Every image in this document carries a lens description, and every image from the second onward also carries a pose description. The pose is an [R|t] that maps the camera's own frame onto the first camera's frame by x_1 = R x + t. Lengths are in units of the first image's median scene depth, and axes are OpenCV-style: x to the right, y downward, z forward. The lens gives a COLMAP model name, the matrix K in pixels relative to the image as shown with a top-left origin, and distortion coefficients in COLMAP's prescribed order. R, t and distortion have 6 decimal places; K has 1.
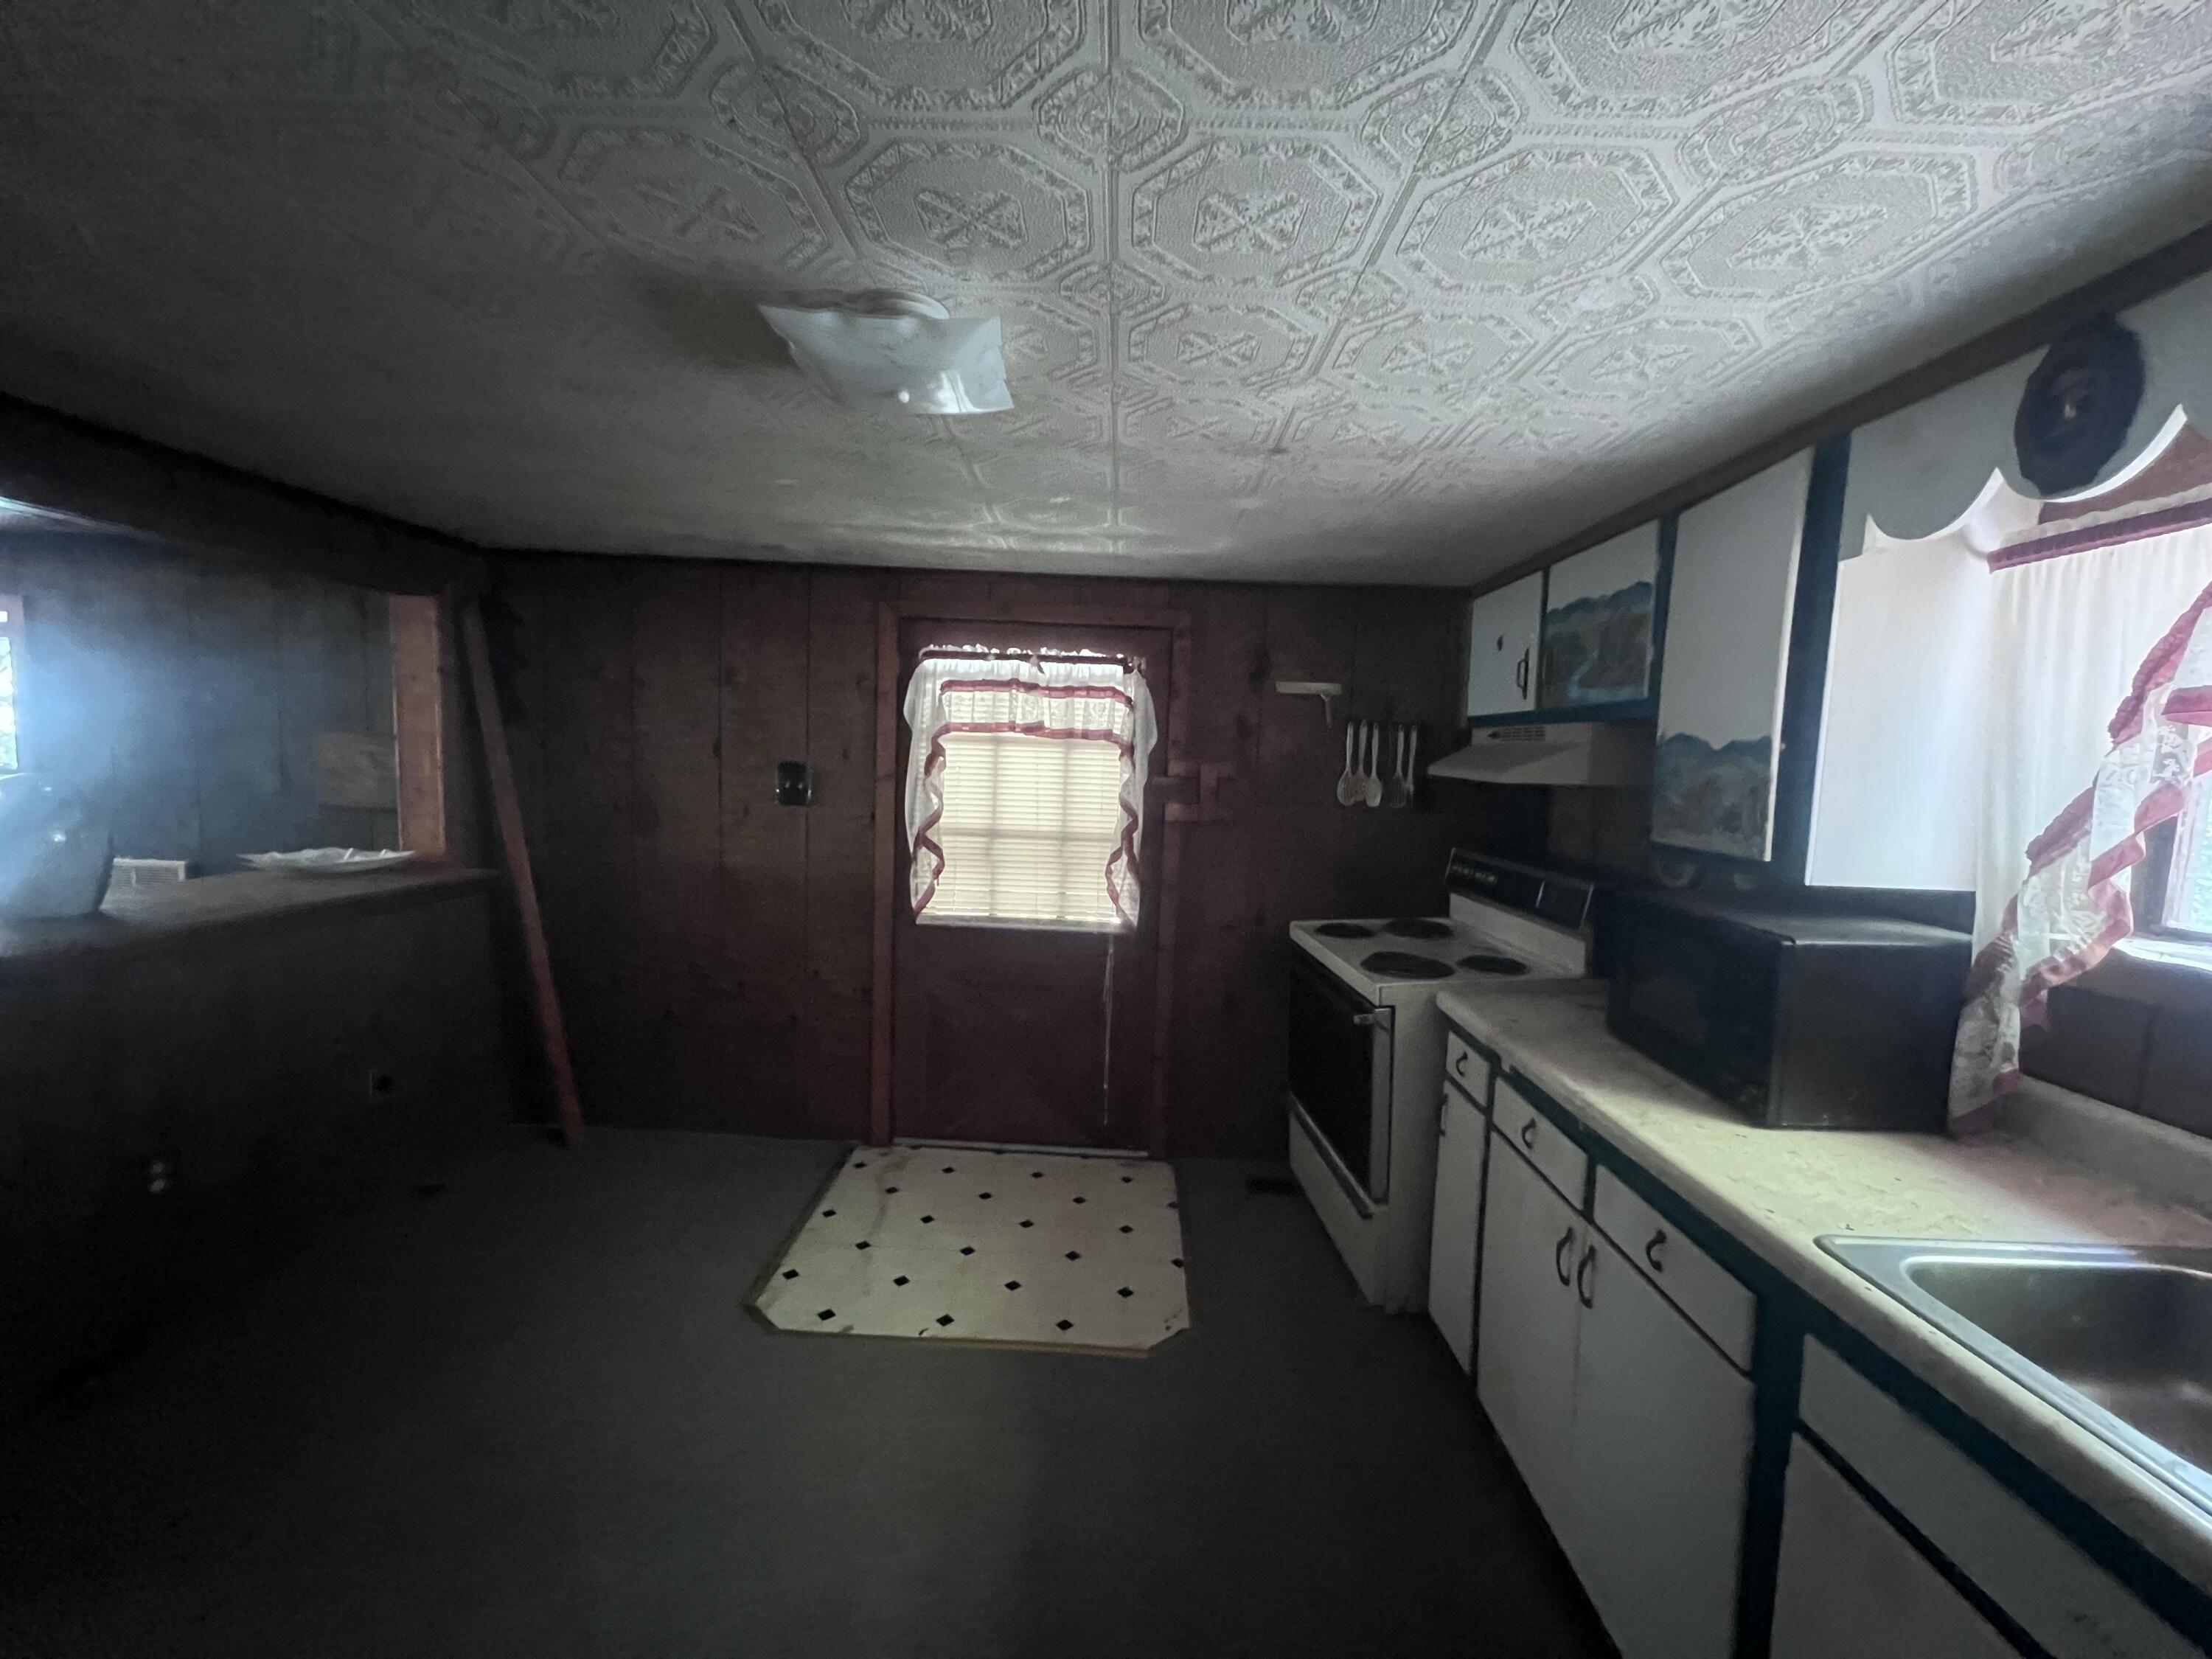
lens RADIAL K [[880.1, 0, 1101.5], [0, 880.1, 832.7], [0, 0, 1]] dist [-0.009189, -0.000269]
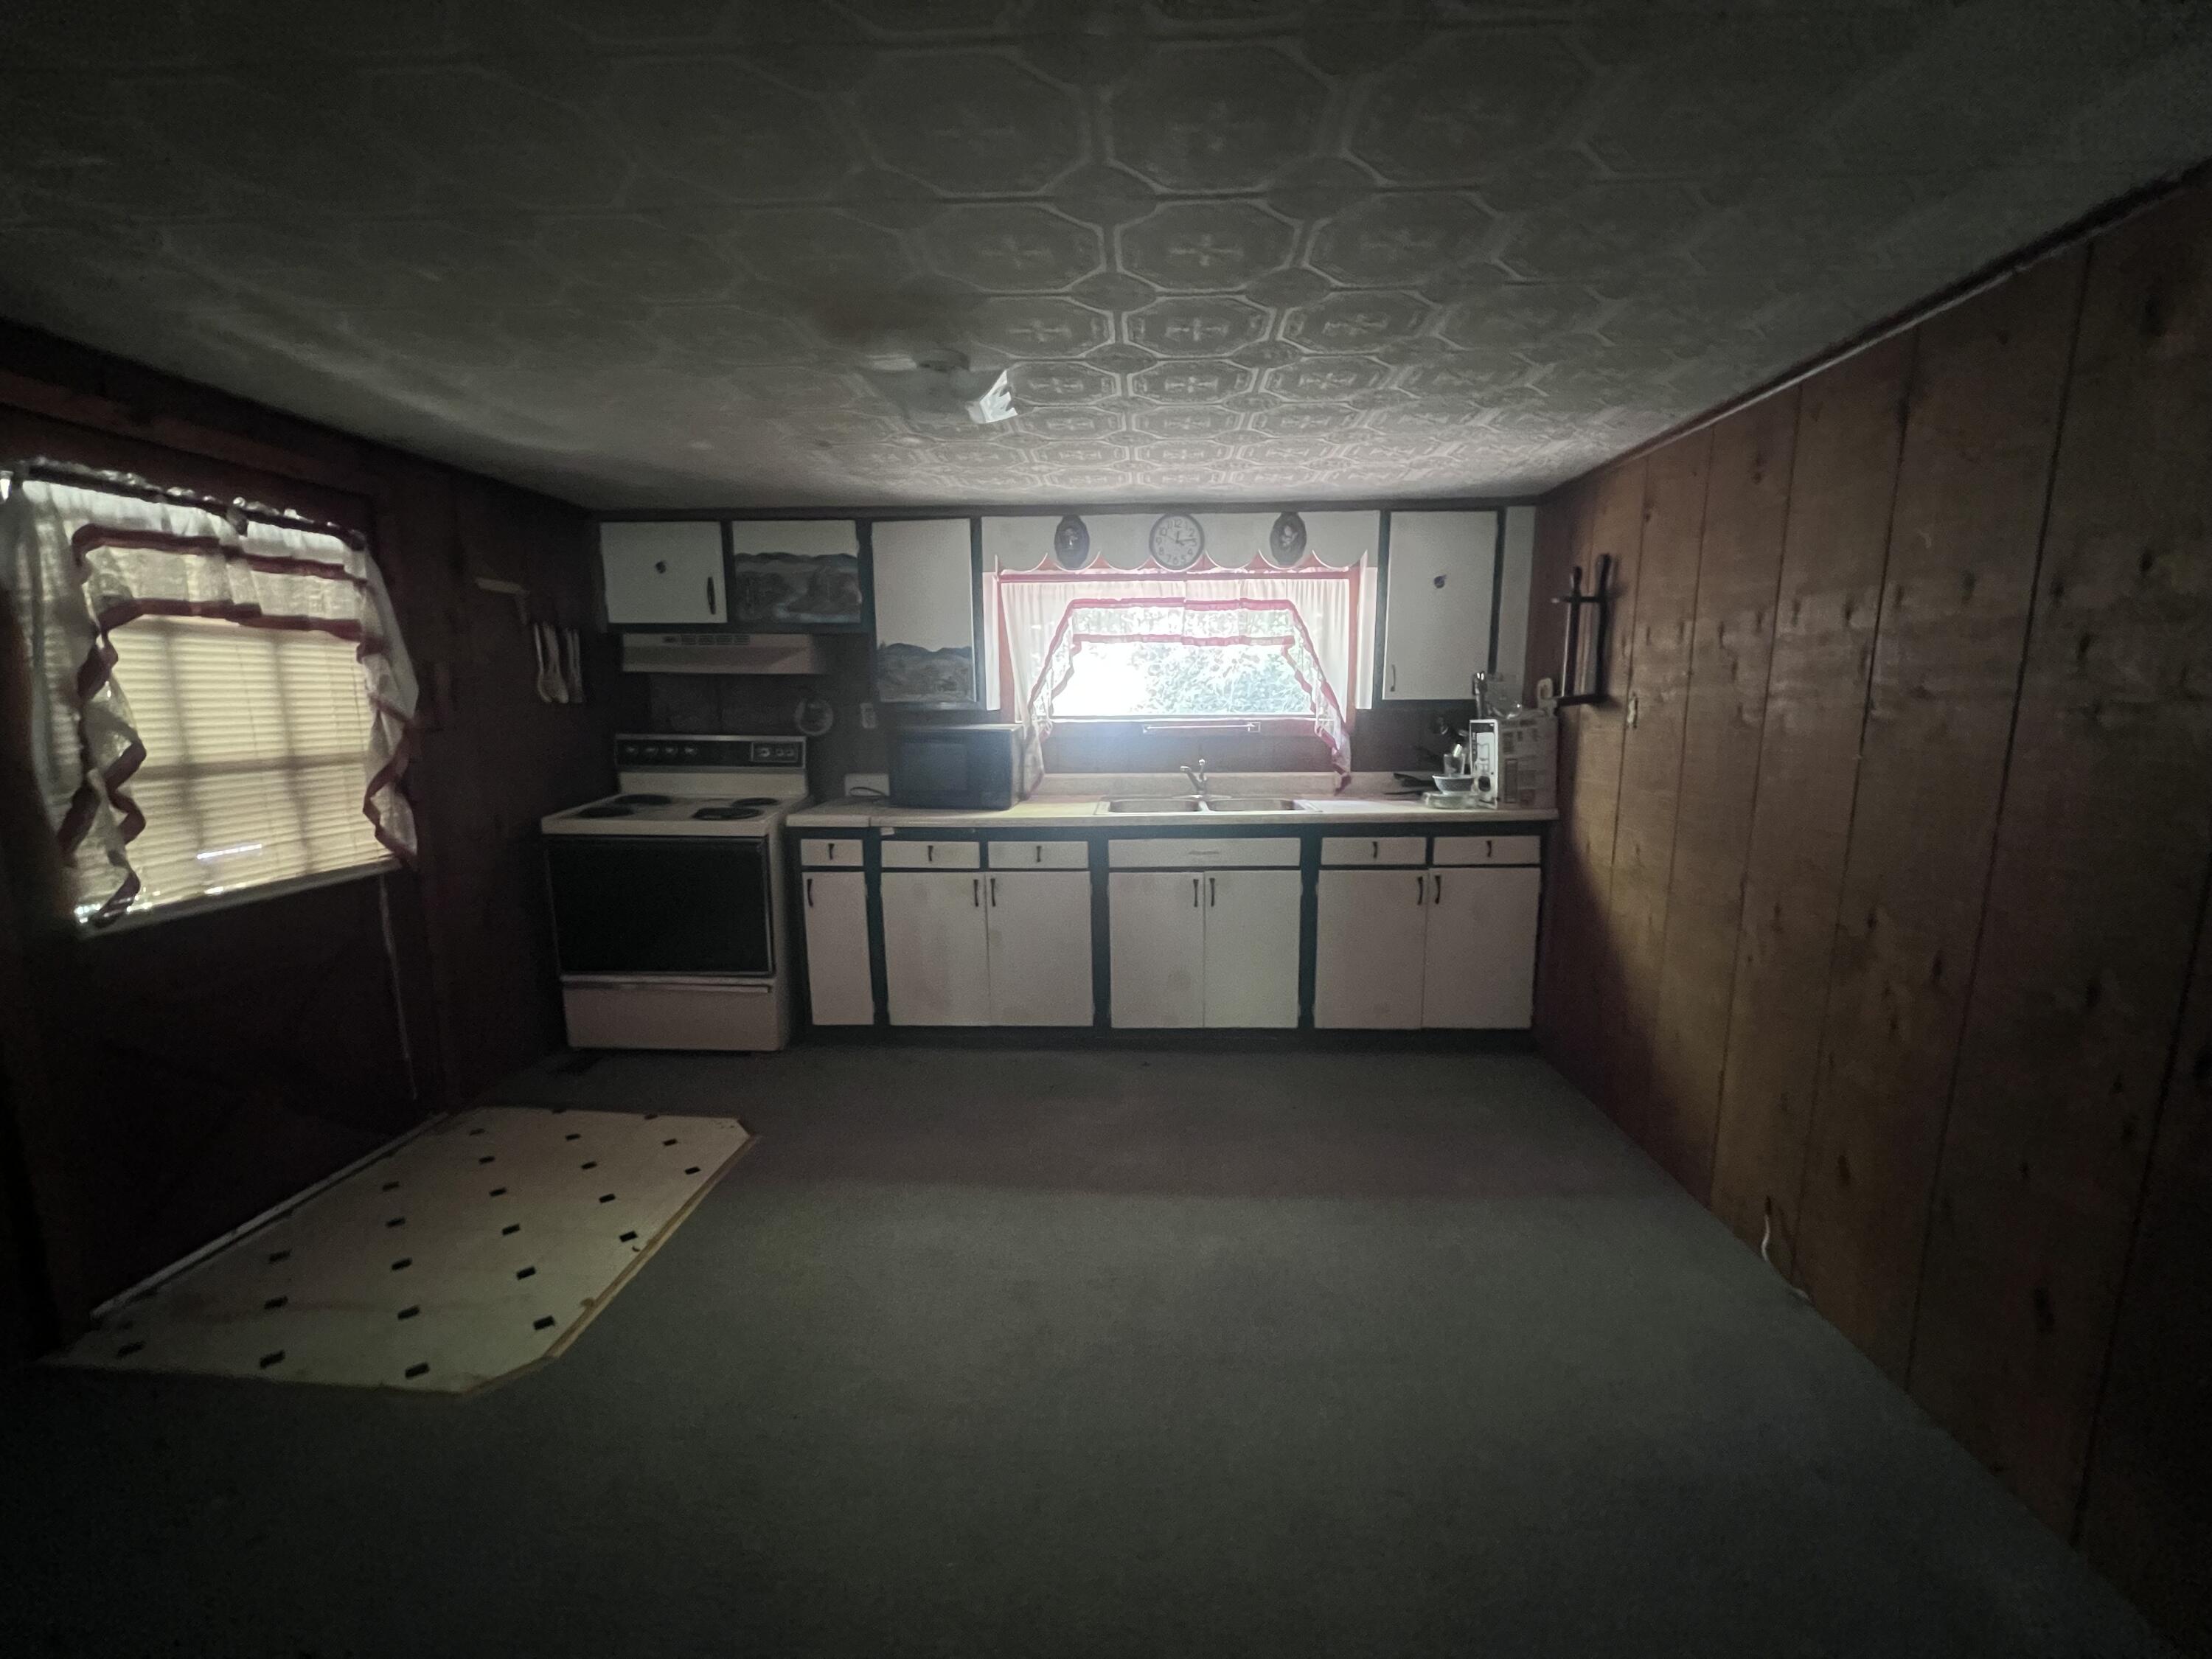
lens RADIAL K [[883.3, 0, 1111.3], [0, 883.3, 833.2], [0, 0, 1]] dist [-0.001122, 0.000016]
pose [[0.031071, -0.189925, 0.981307, -0.790567], [0.089396, 0.978374, 0.186527, -0.015281], [-0.995511, 0.081929, 0.047378, 0.288298]]
